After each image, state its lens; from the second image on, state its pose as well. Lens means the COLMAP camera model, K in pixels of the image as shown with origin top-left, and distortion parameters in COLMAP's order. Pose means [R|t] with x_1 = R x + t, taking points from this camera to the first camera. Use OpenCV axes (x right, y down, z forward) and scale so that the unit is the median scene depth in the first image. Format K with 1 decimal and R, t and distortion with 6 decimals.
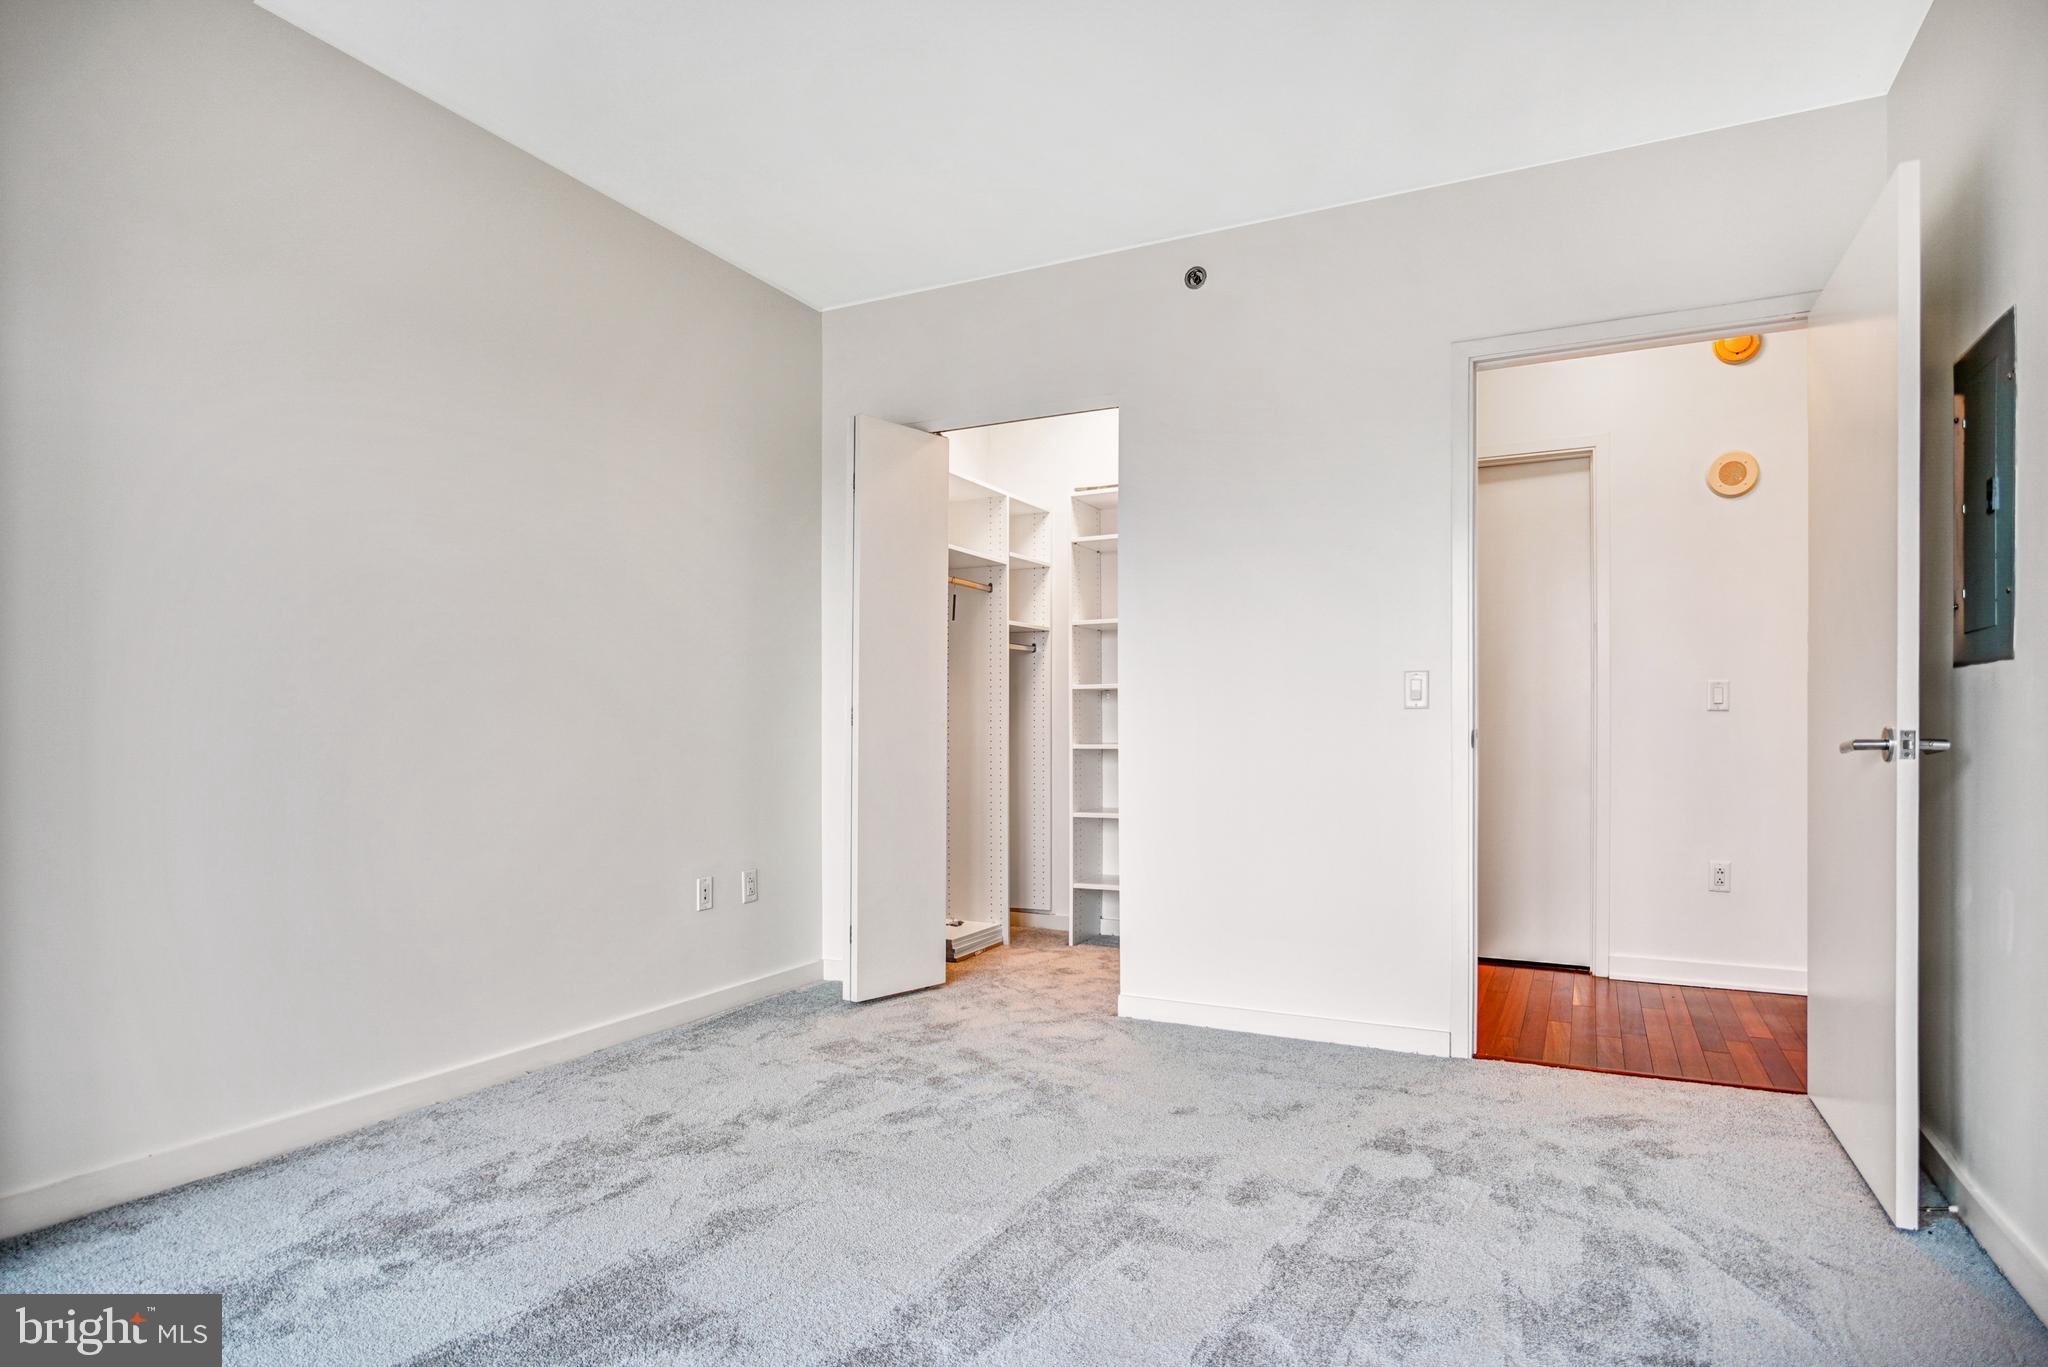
lens RADIAL K [[1117.7, 0, 1022.8], [0, 1117.7, 730.1], [0, 0, 1]] dist [-0.016809, 0.000954]
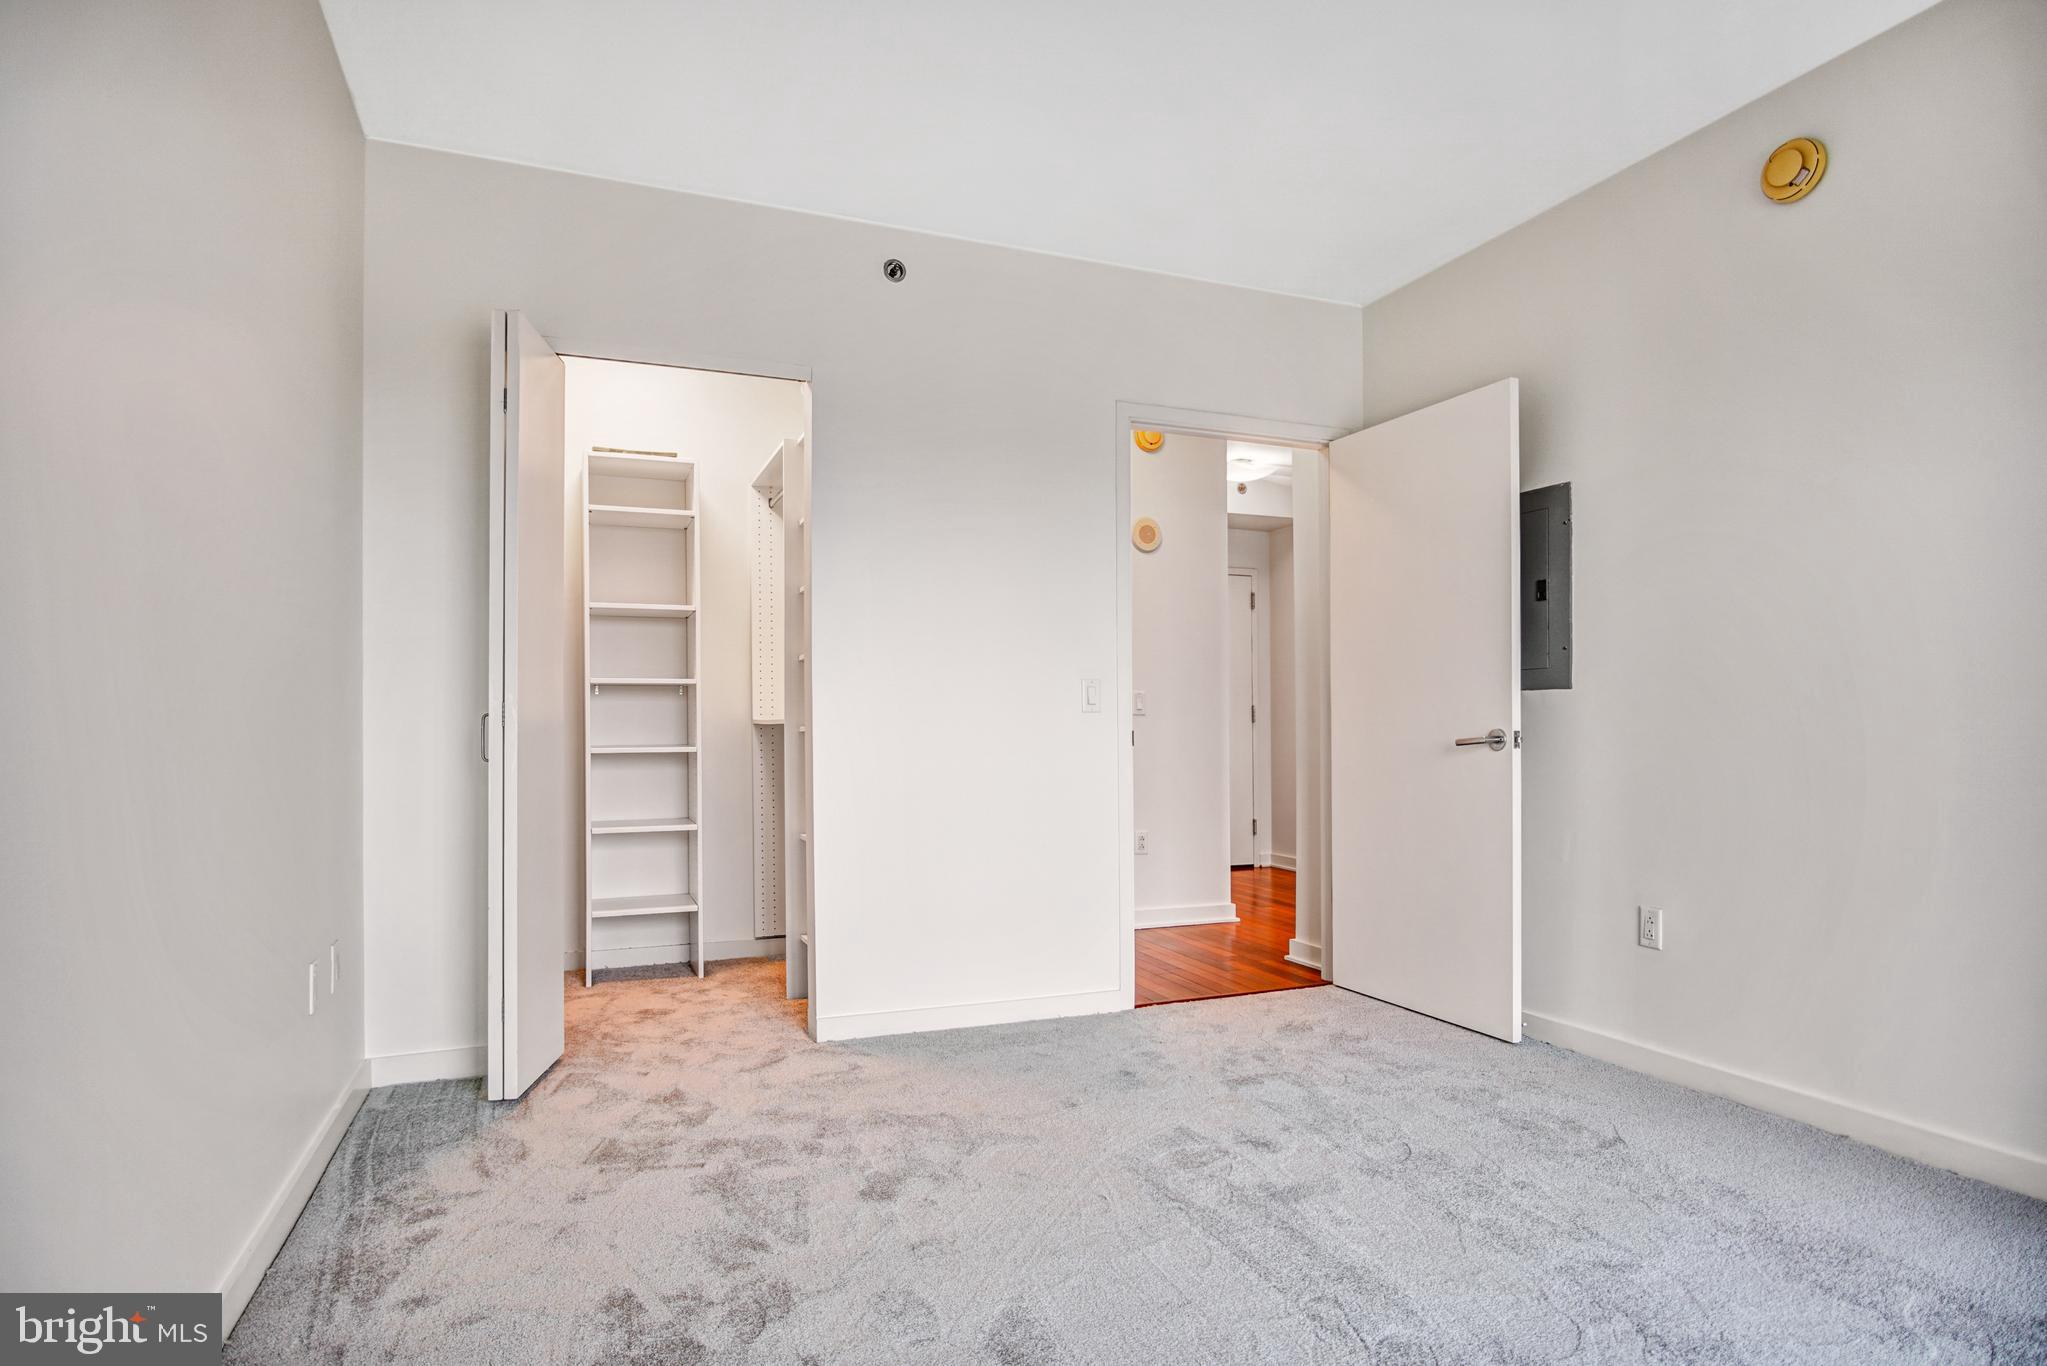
lens RADIAL K [[1111.4, 0, 1022.9], [0, 1111.4, 721.2], [0, 0, 1]] dist [-0.026047, 0.000646]
pose [[0.661810, 0.003927, 0.749661, -0.569681], [0.000774, 0.999982, -0.005921, -0.004007], [-0.749671, 0.004499, 0.661796, 0.310203]]
